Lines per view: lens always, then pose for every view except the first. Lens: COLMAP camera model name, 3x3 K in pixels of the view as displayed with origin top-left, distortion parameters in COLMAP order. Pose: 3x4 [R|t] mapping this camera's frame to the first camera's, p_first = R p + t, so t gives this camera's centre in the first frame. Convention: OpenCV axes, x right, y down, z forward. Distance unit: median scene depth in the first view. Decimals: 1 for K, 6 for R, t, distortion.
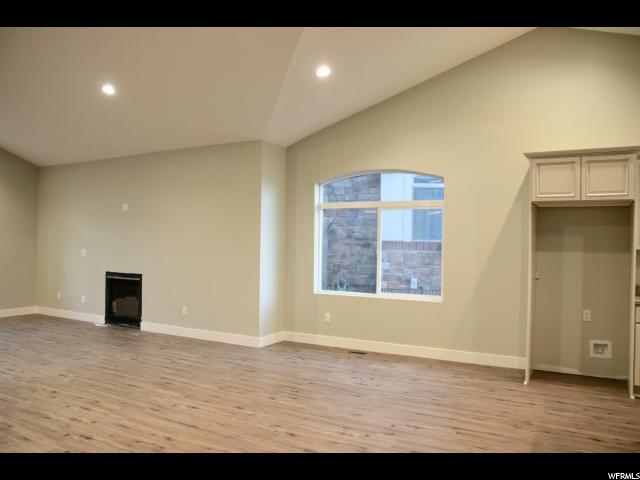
lens RADIAL K [[535.7, 0, 320.0], [0, 535.7, 240.0], [0, 0, 1]] dist [-0.018315, -0.000468]
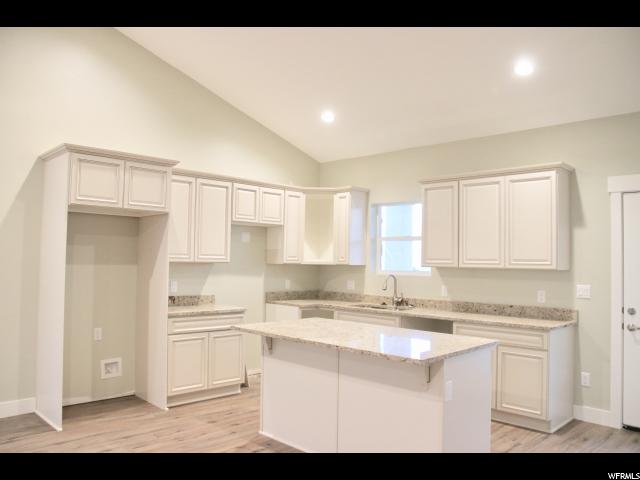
lens RADIAL K [[535.7, 0, 320.0], [0, 535.7, 240.0], [0, 0, 1]] dist [-0.018315, -0.000468]
pose [[0.272603, 0.023818, 0.961832, -0.161312], [-0.026046, 0.999510, -0.017369, -0.007174], [-0.961774, -0.020317, 0.273089, 0.232821]]
